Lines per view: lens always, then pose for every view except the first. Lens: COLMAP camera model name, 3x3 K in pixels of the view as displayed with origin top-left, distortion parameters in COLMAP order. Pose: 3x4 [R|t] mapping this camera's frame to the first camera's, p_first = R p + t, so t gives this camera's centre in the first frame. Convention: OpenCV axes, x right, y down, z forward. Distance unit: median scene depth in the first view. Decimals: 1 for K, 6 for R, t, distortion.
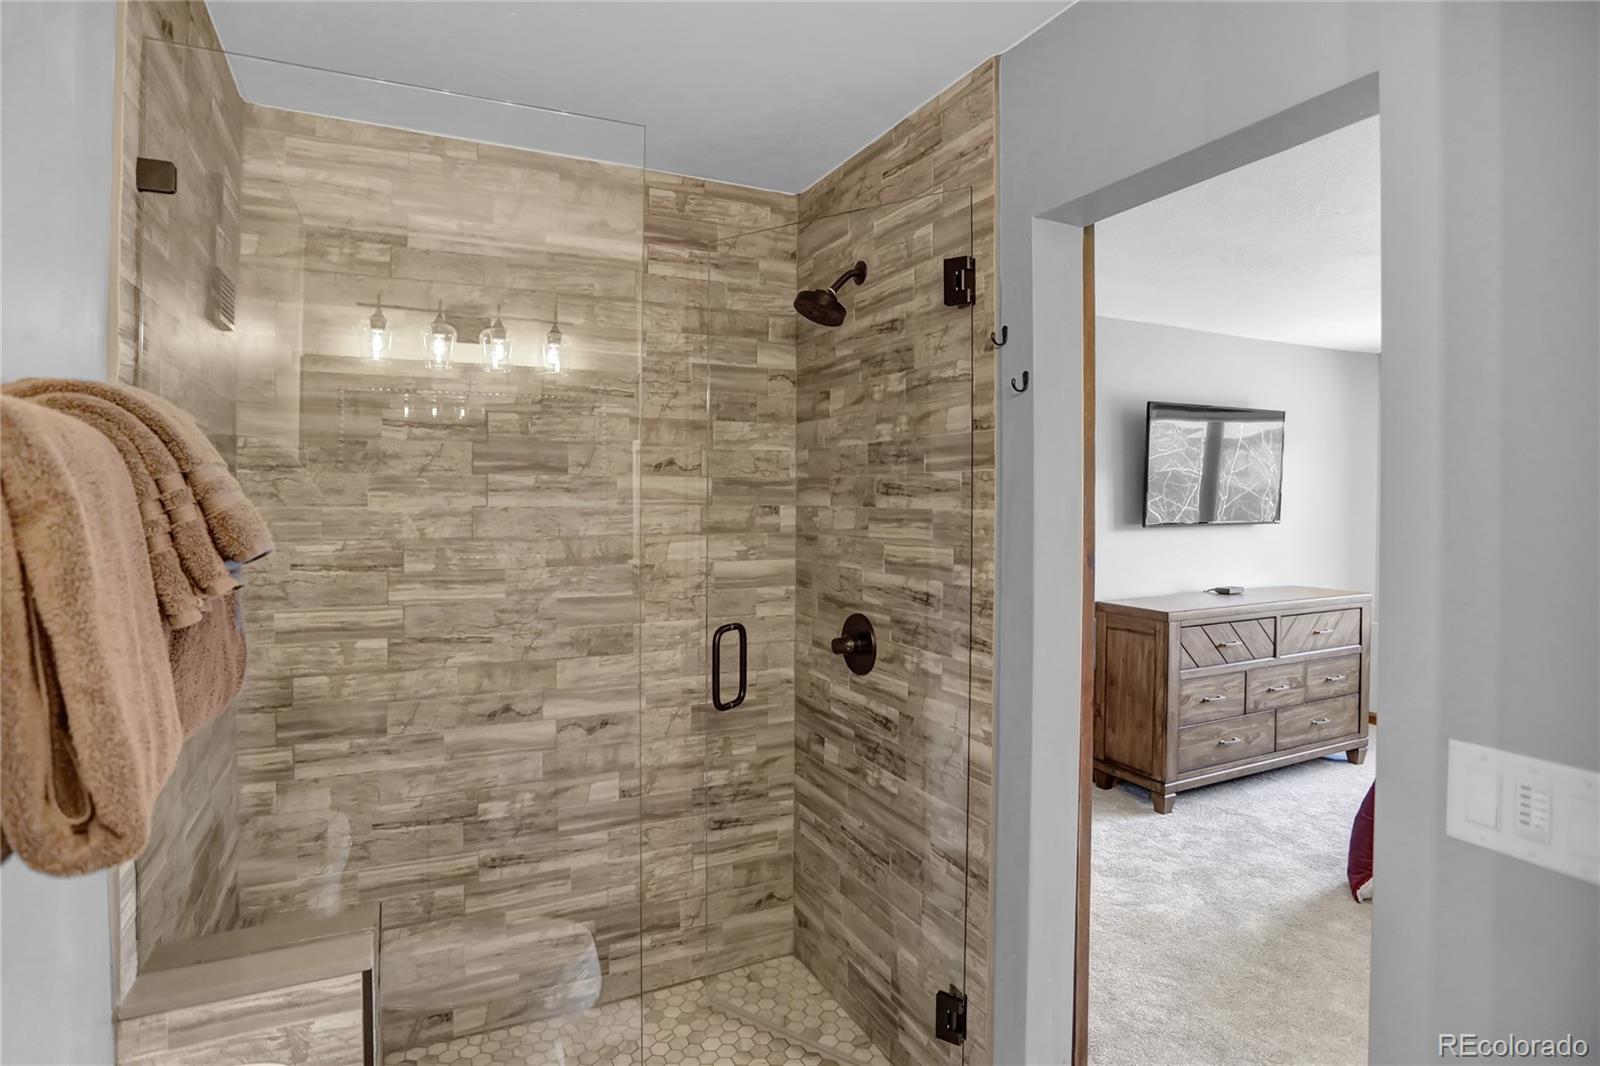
lens RADIAL K [[811.2, 0, 797.5], [0, 811.2, 530.6], [0, 0, 1]] dist [-0.017344, 0.000409]
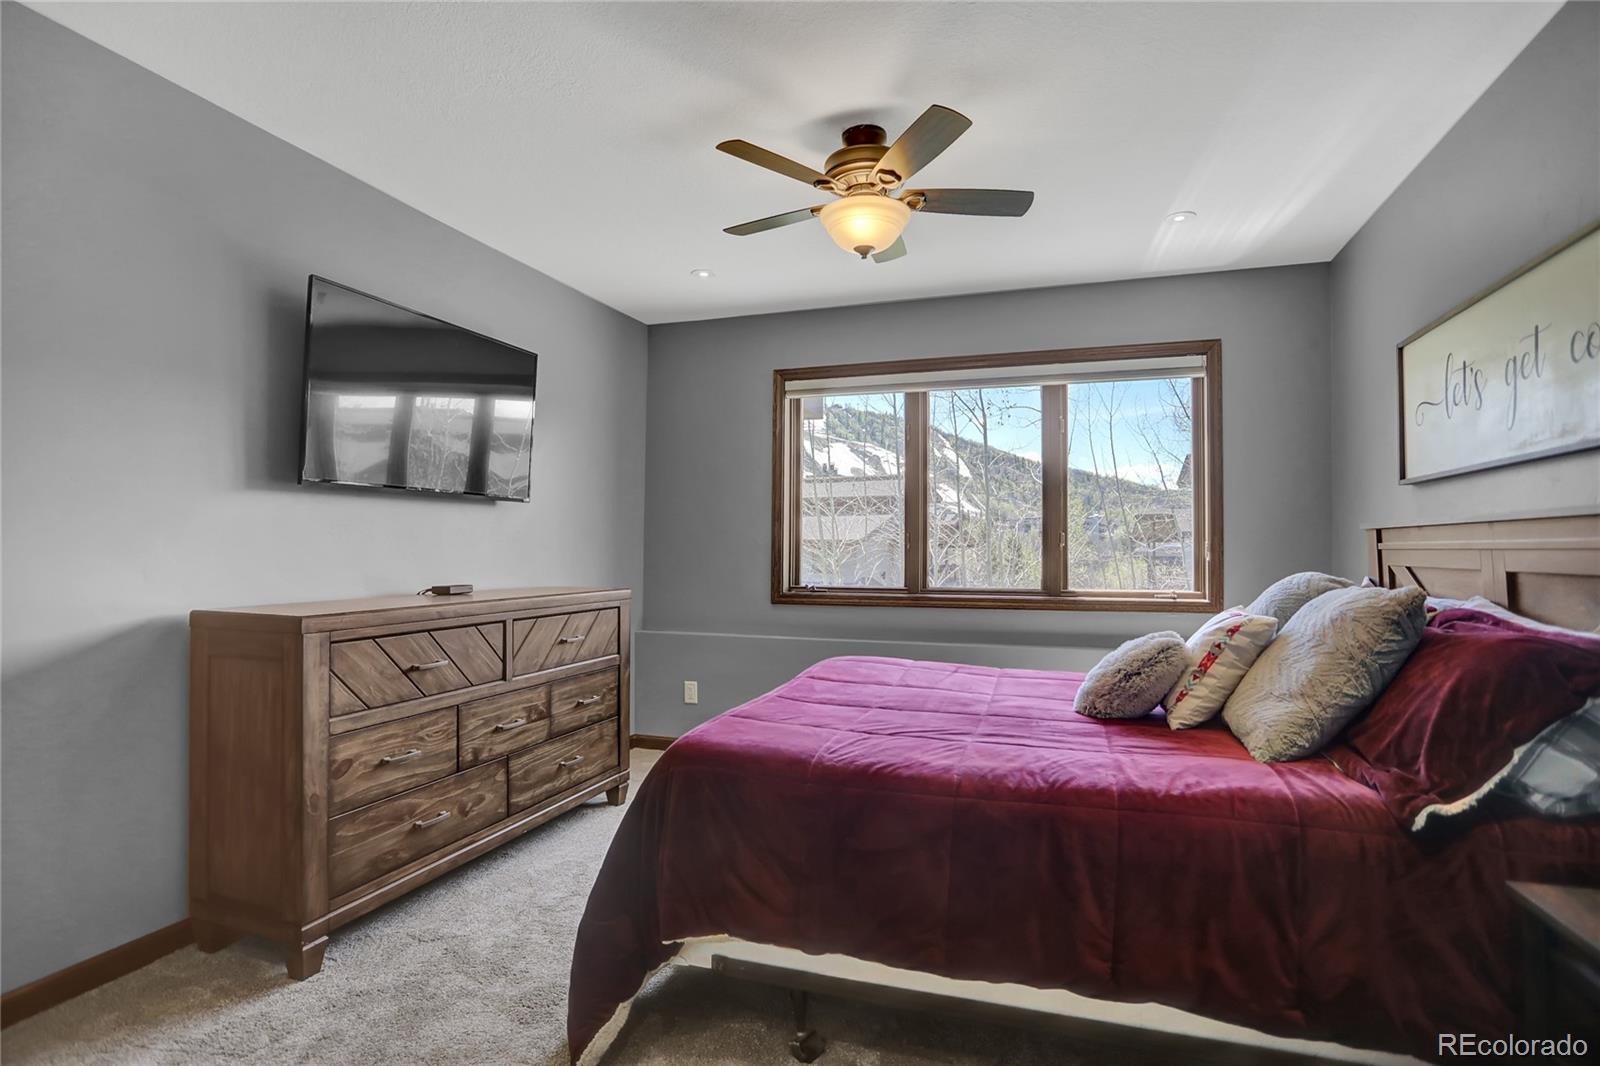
lens RADIAL K [[811.2, 0, 794.9], [0, 811.2, 539.1], [0, 0, 1]] dist [-0.017344, 0.000409]
pose [[0.712153, 0.019190, 0.701762, 0.279699], [0.010840, 0.999207, -0.038325, 0.065428], [-0.701941, 0.034901, 0.711379, 0.327201]]
